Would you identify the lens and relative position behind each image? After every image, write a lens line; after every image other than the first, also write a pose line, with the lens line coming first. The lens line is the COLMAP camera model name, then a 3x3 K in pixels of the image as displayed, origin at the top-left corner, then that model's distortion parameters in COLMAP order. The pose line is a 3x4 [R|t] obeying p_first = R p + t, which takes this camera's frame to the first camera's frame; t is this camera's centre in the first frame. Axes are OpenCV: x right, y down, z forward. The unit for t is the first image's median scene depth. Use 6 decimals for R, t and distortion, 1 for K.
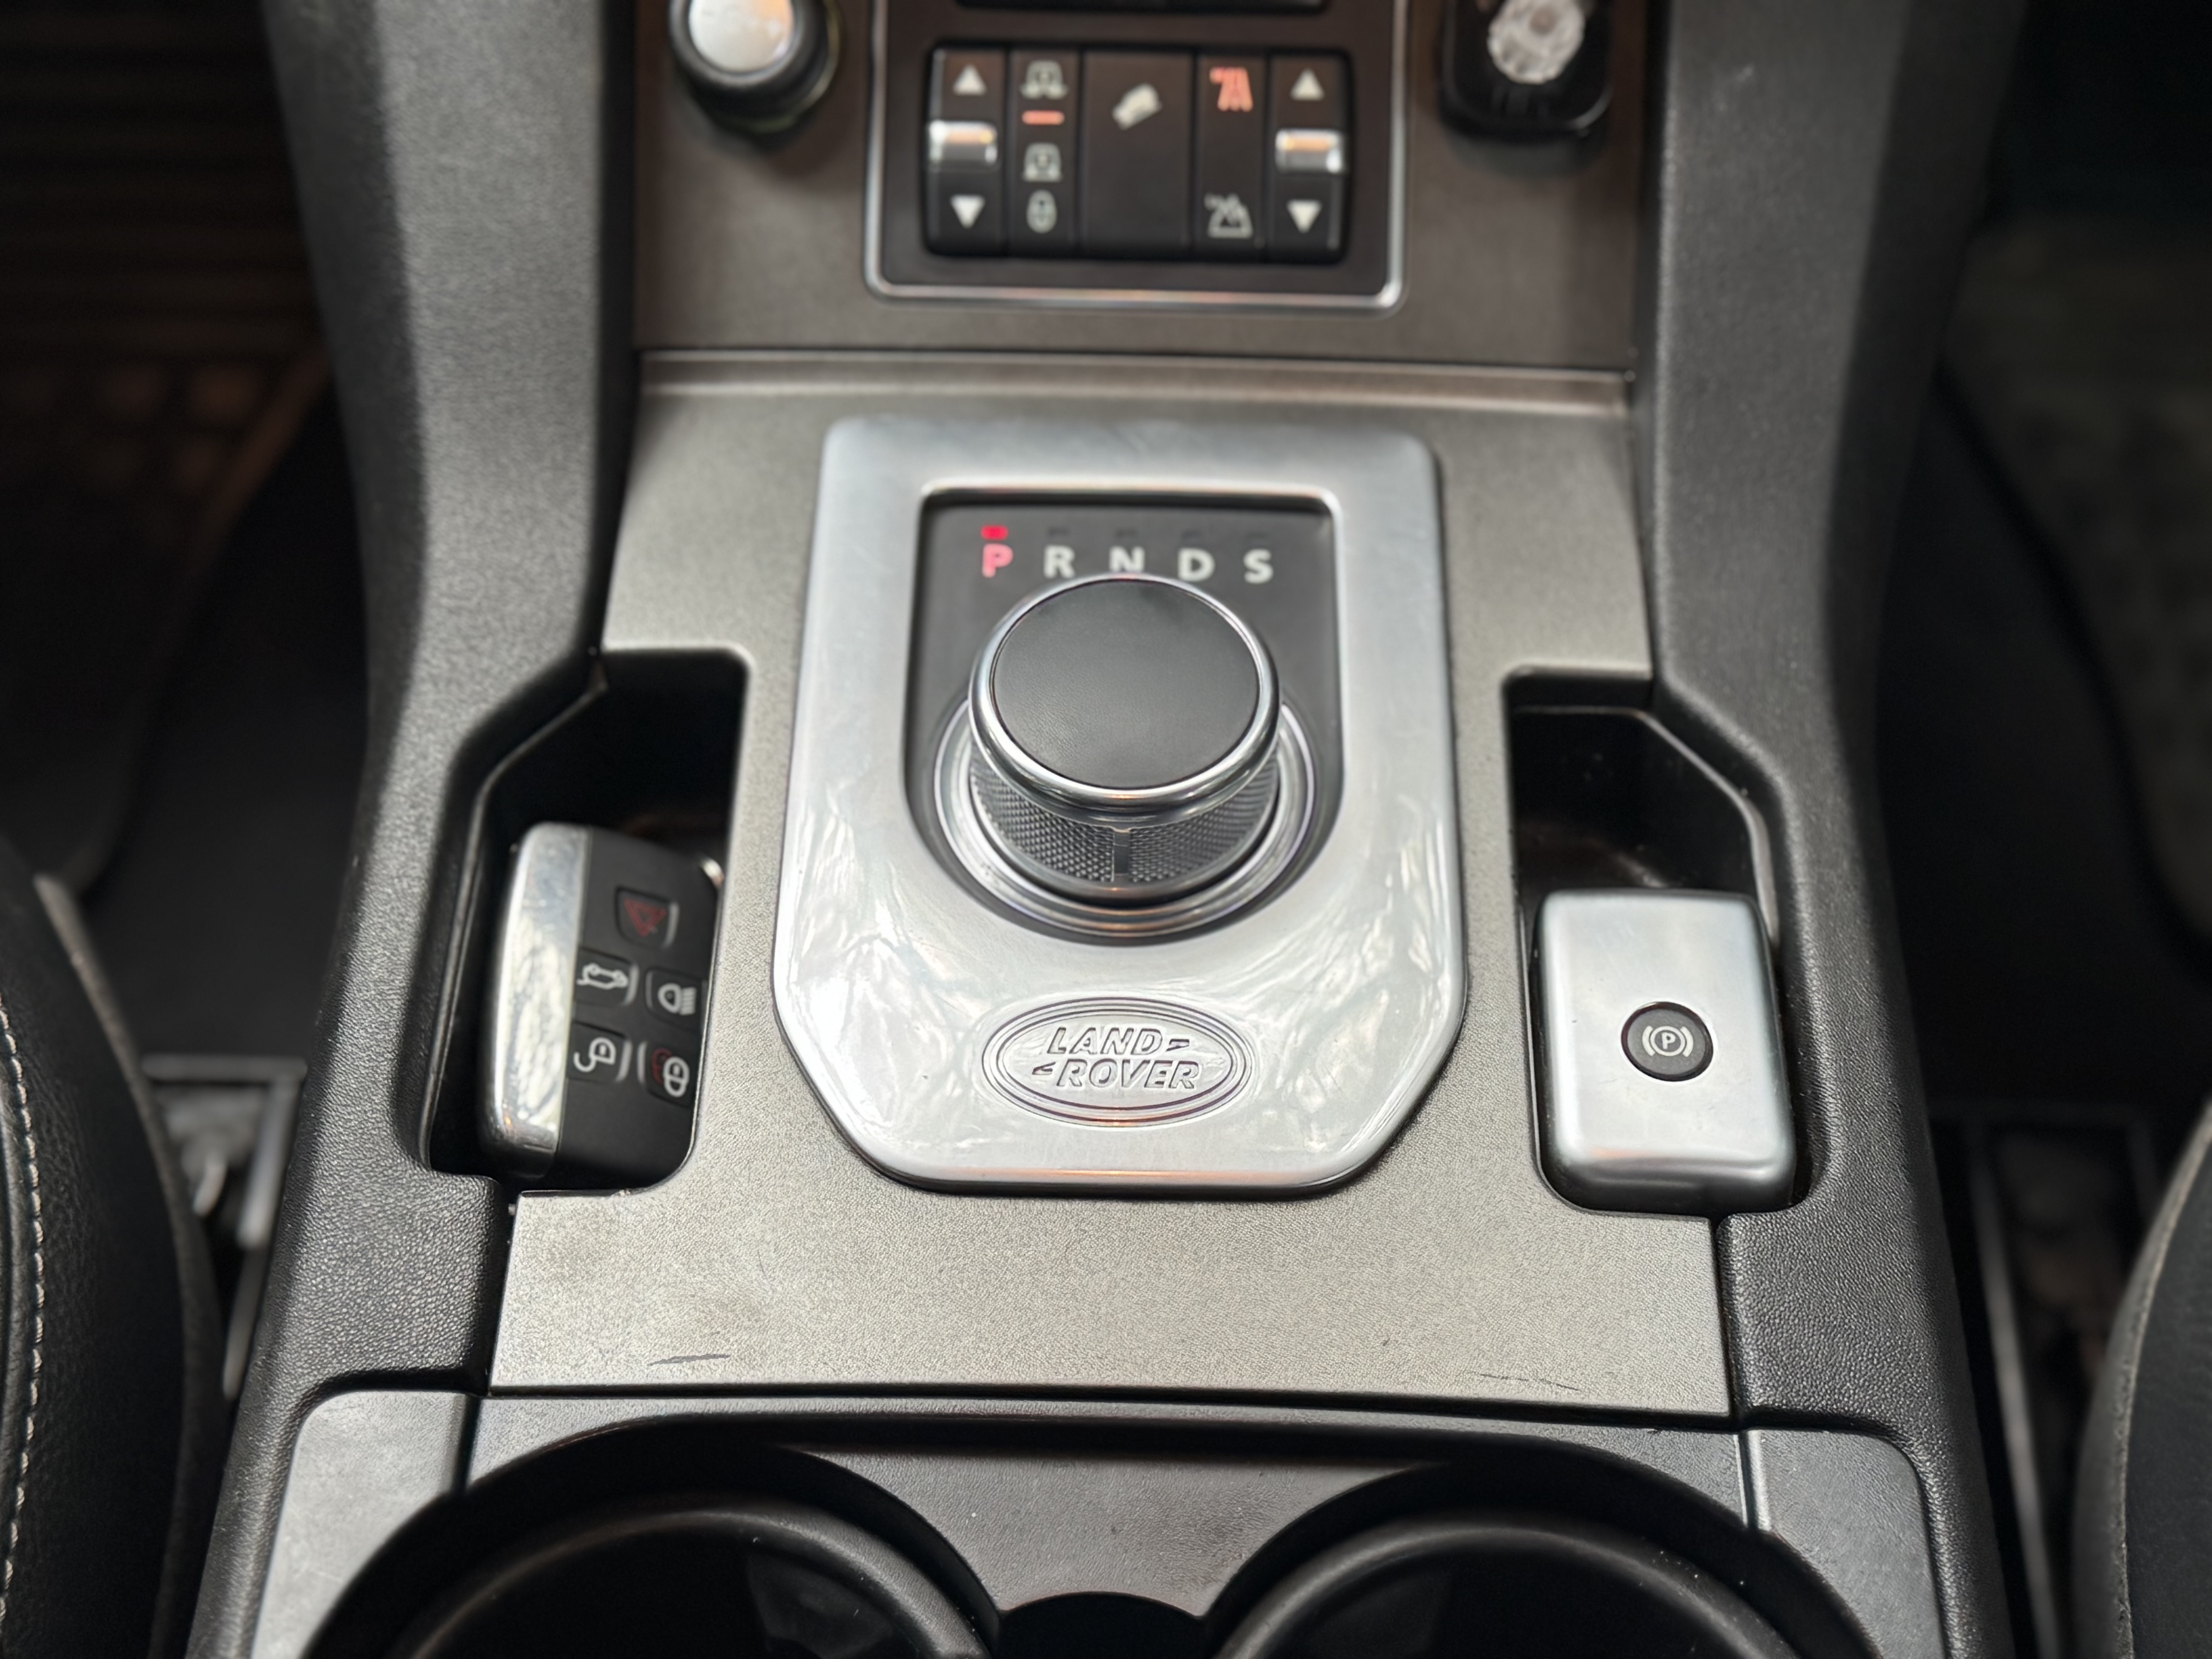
lens RADIAL K [[2951.6, 0, 1117.4], [0, 2951.6, 827.6], [0, 0, 1]] dist [0.137304, 0.000000]
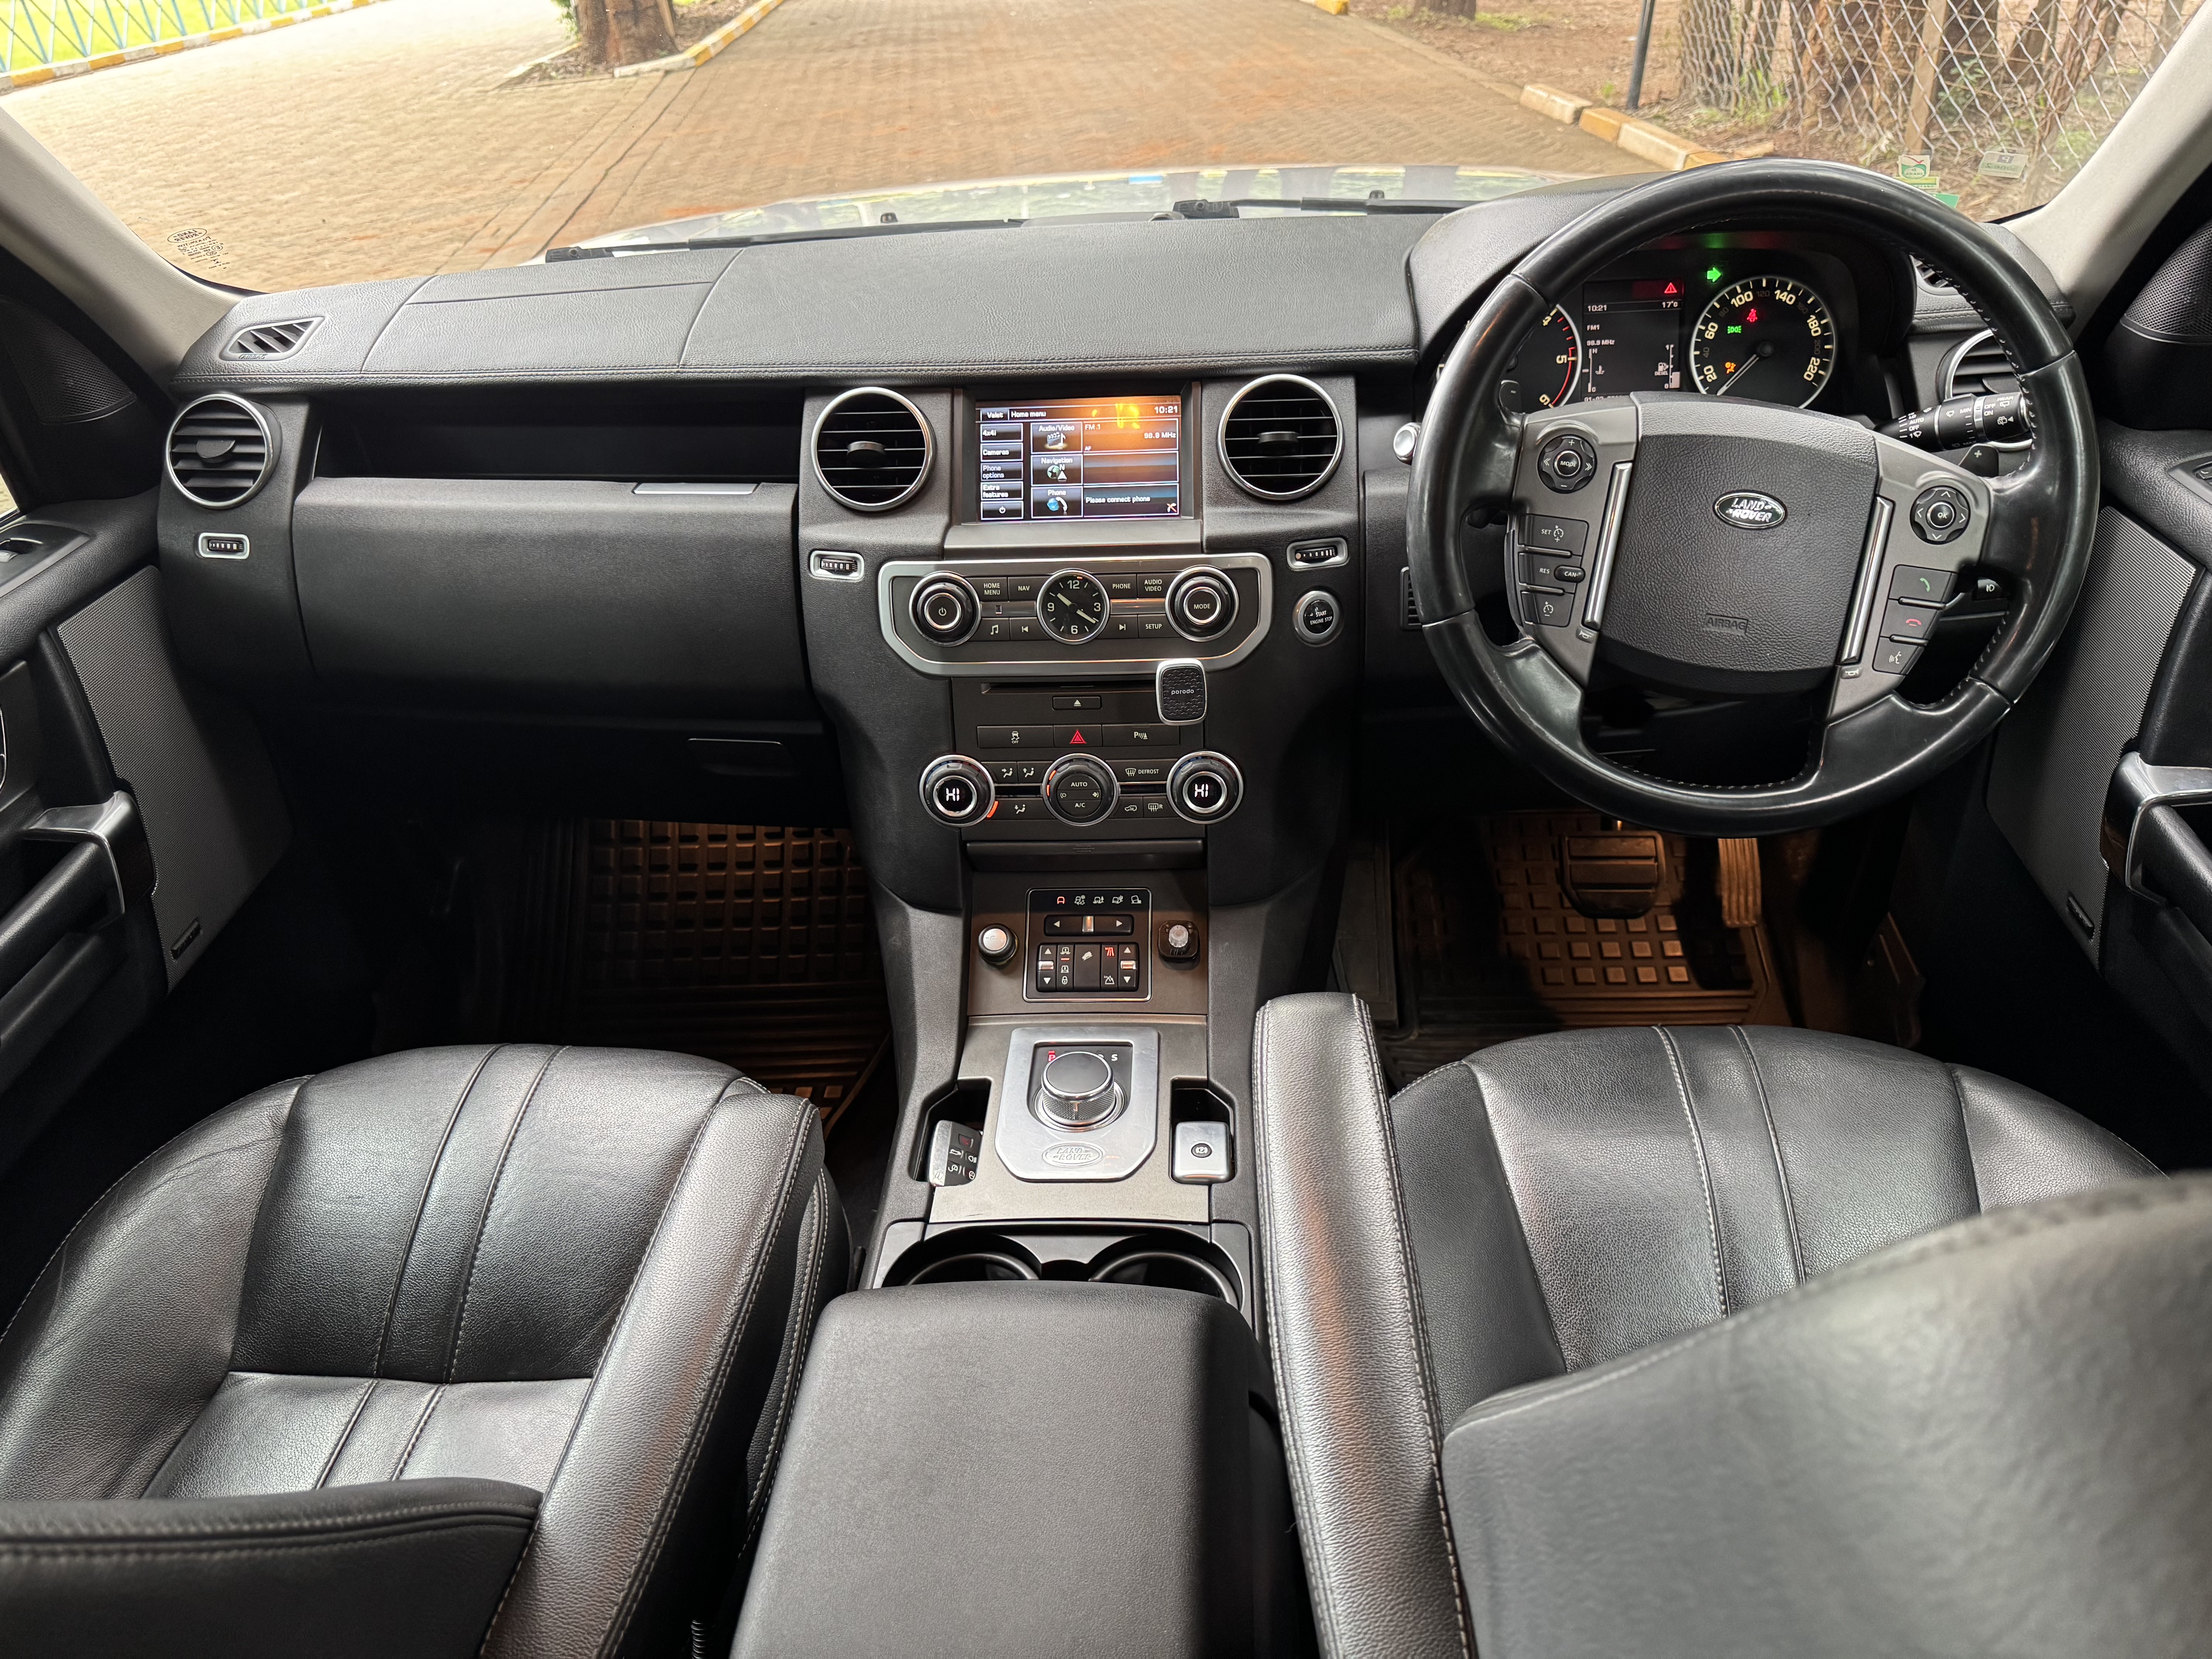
lens RADIAL K [[1566.6, 0, 1107.0], [0, 1566.6, 827.6], [0, 0, 1]] dist [0.002188, -0.000070]
pose [[0.998223, -0.025743, -0.053743, 0.167053], [0.002434, 0.918733, -0.394872, 0.492862], [0.059540, 0.394039, 0.917163, -1.168075]]
